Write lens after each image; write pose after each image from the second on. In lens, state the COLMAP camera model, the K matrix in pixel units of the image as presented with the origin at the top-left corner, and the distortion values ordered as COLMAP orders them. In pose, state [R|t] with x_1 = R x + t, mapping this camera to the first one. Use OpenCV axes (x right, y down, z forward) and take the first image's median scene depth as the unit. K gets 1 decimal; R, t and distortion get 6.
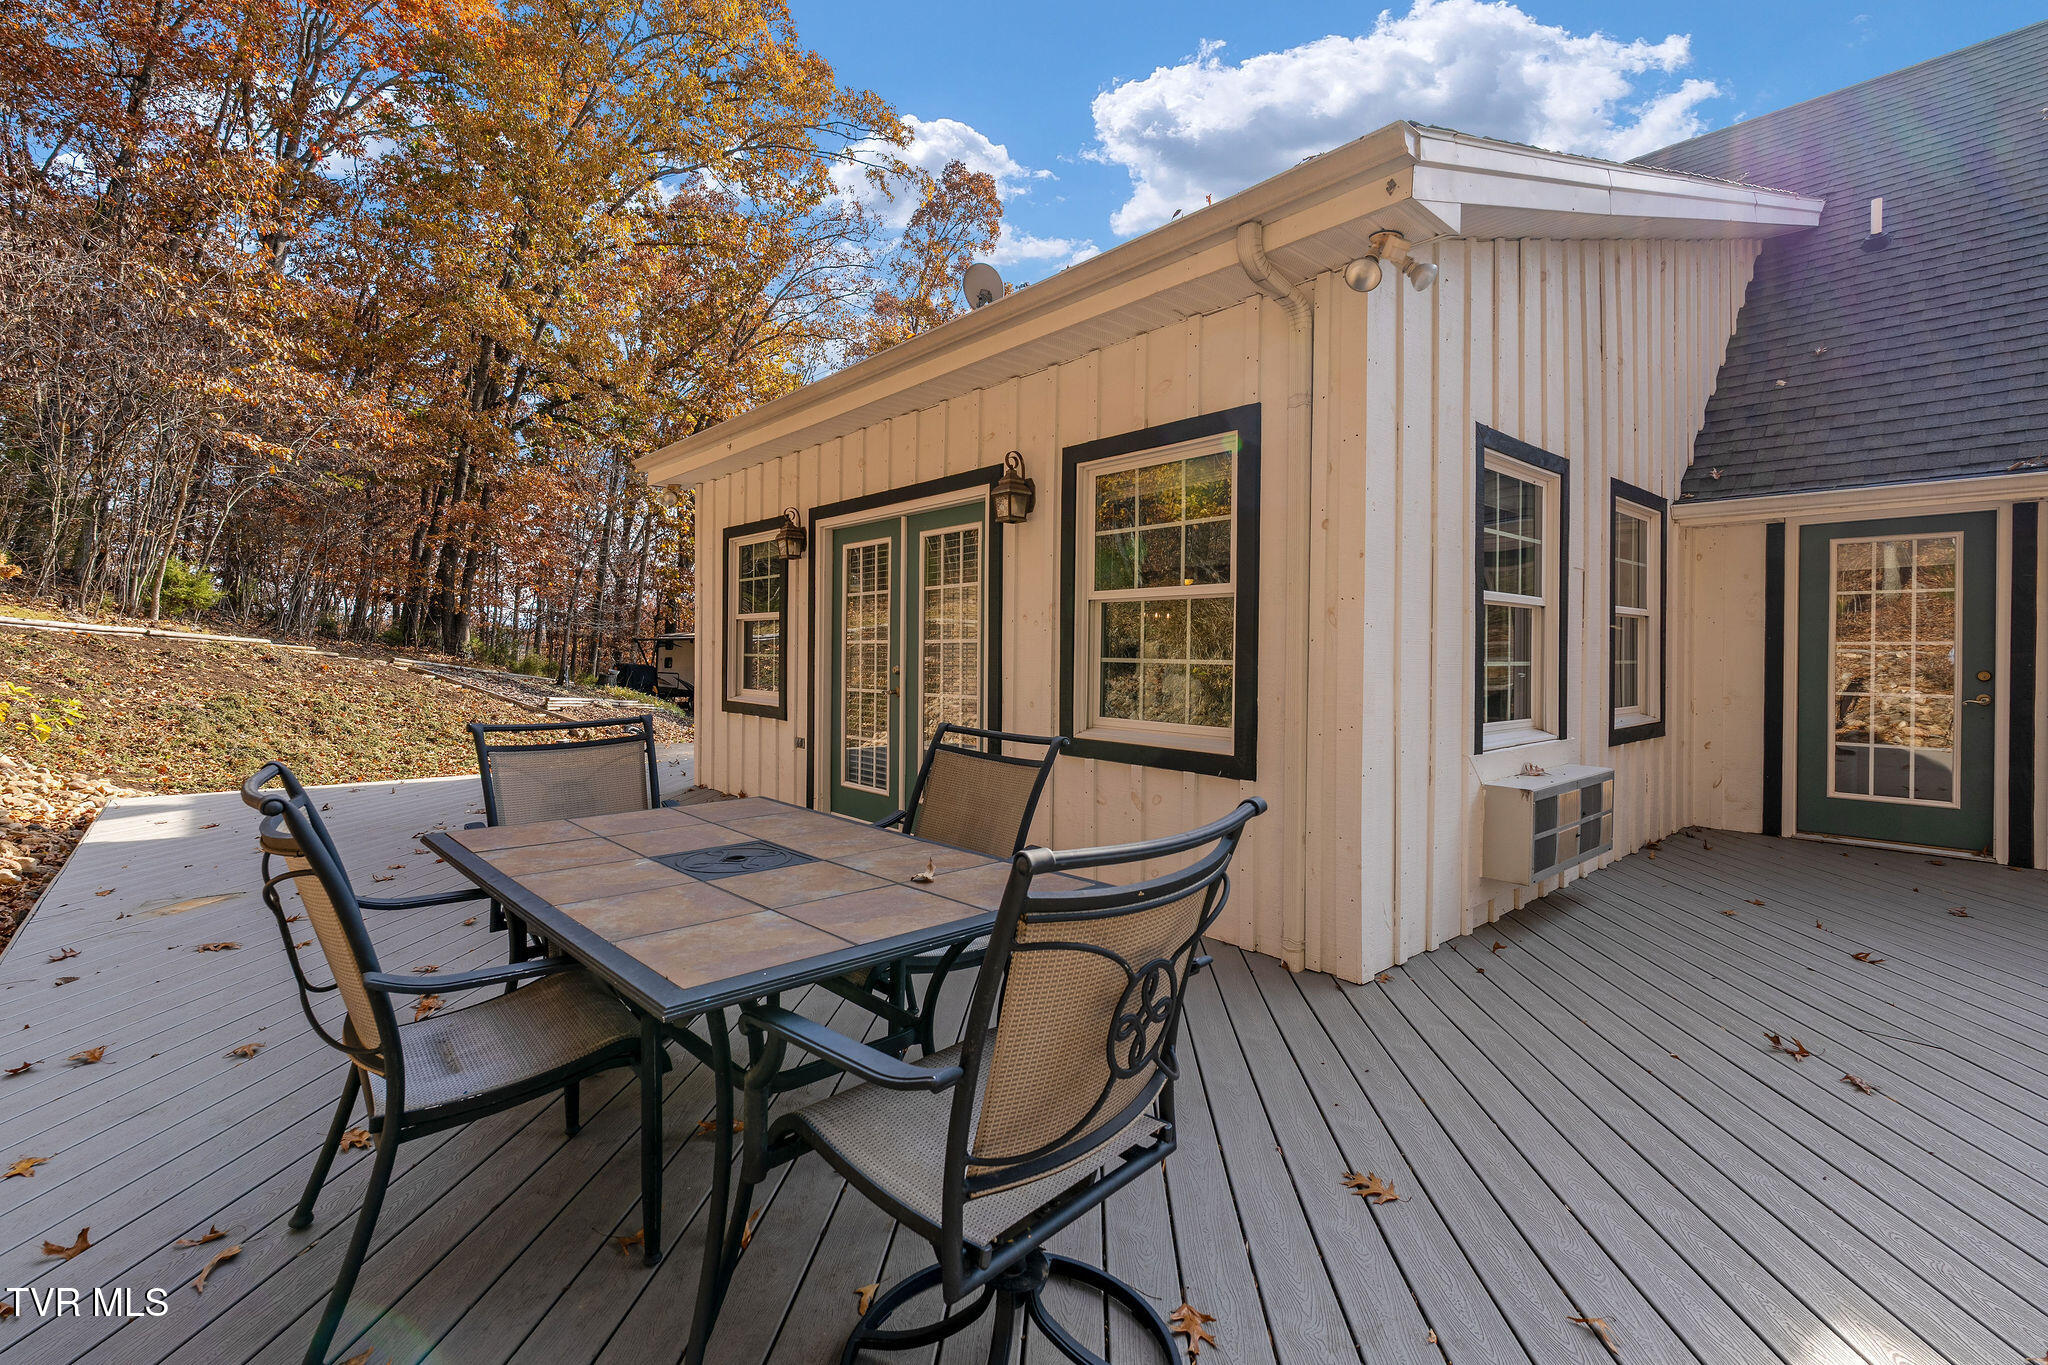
lens RADIAL K [[912.6, 0, 1029.3], [0, 912.6, 674.0], [0, 0, 1]] dist [-0.001208, -0.000576]
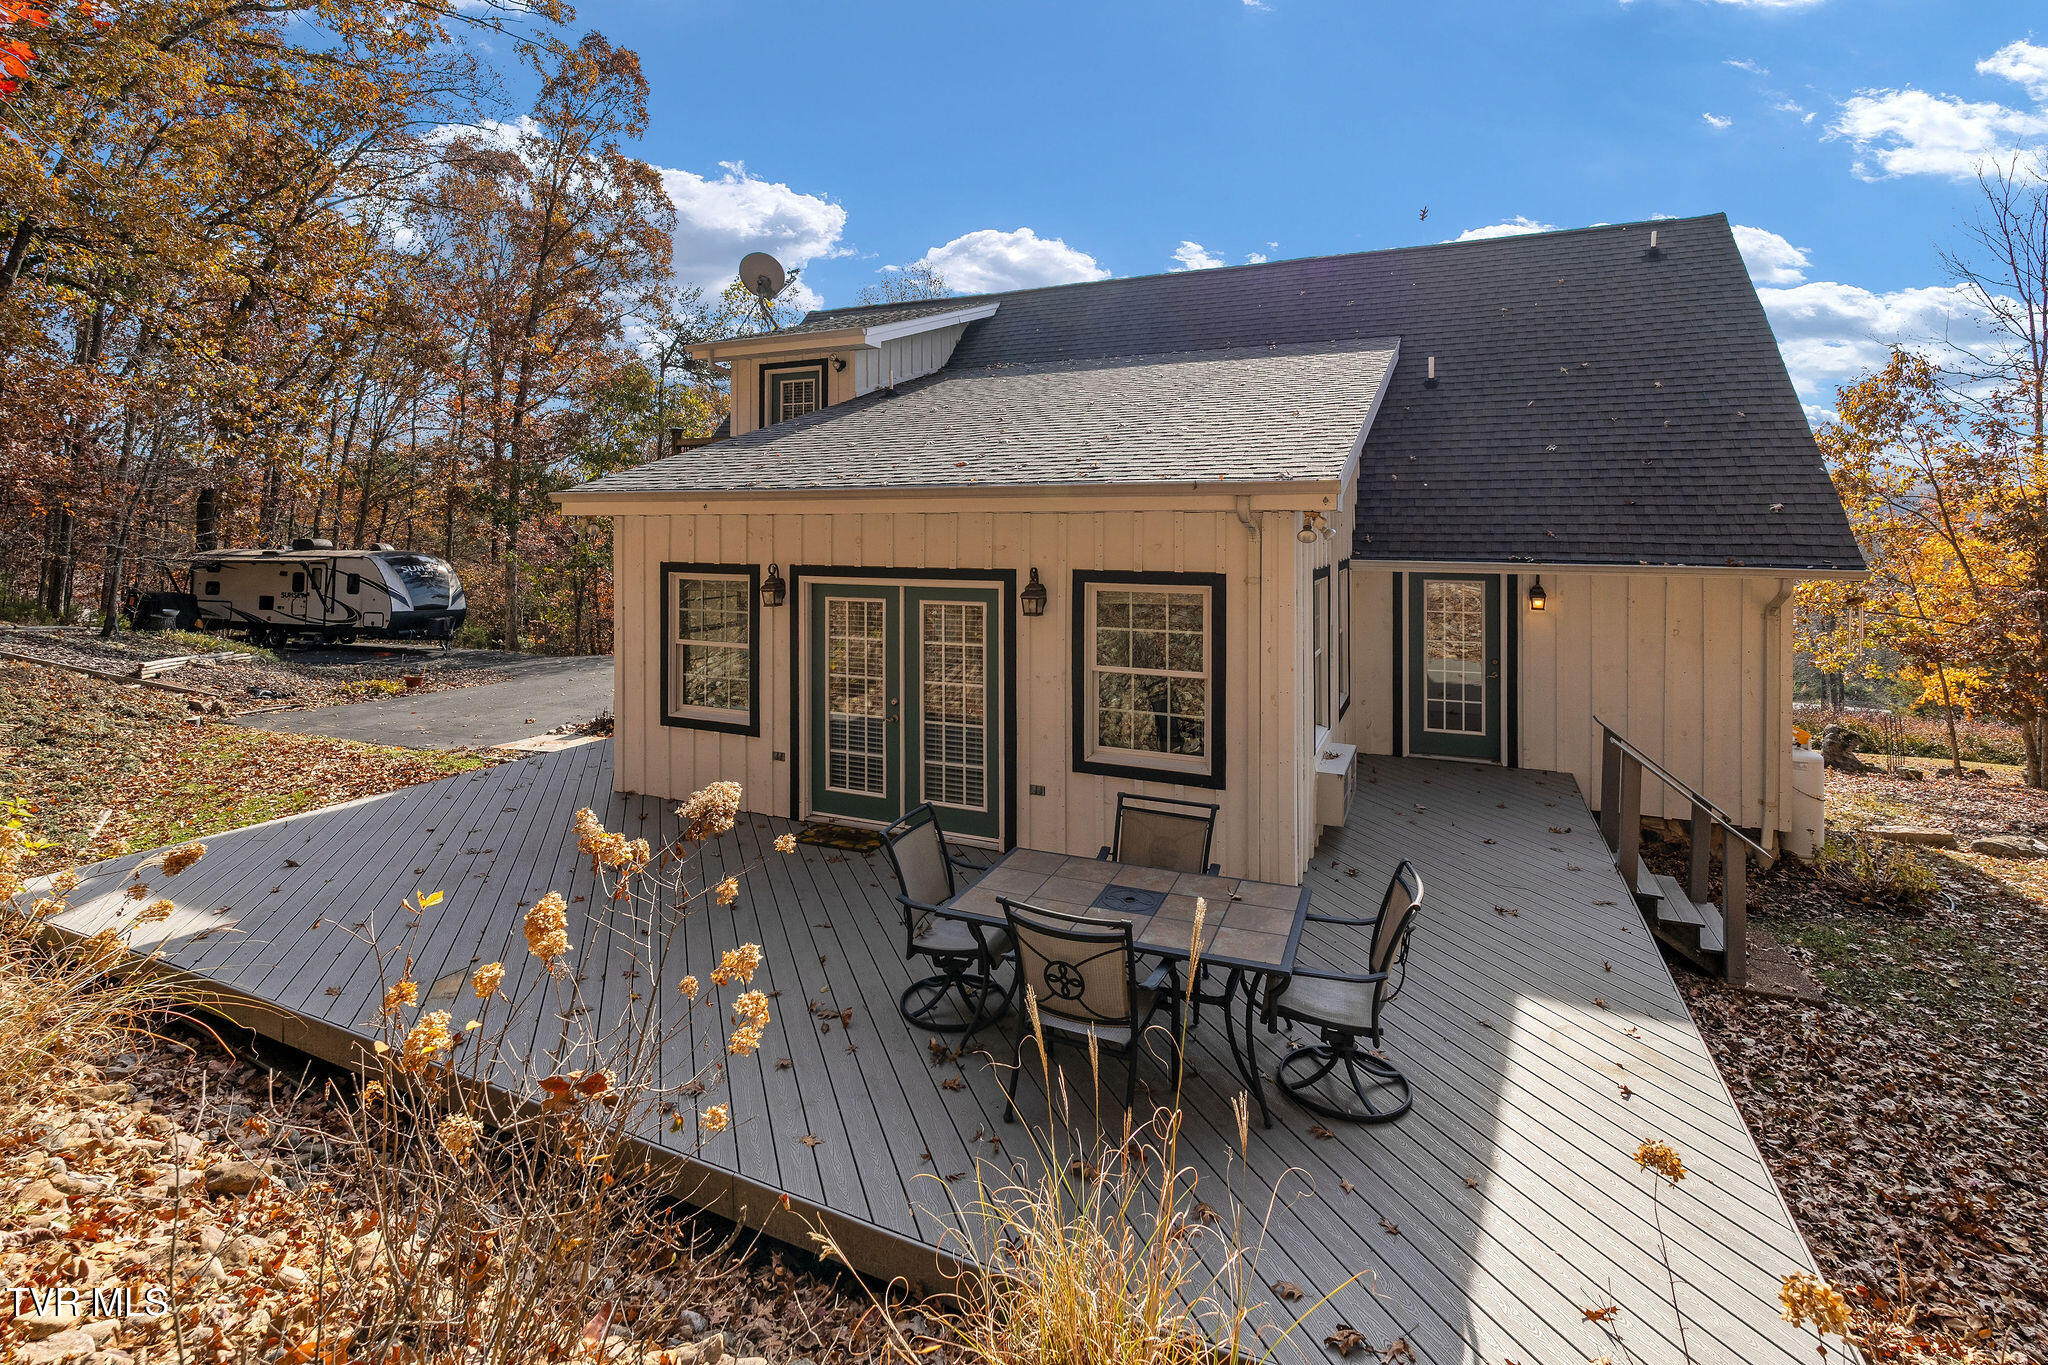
lens RADIAL K [[960.5, 0, 1016.5], [0, 960.5, 550.1], [0, 0, 1]] dist [-0.003806, -0.000569]
pose [[0.914533, -0.016541, 0.404173, -0.523594], [0.016357, 0.999859, 0.003909, -0.218364], [-0.404181, 0.003036, 0.914674, -0.319259]]
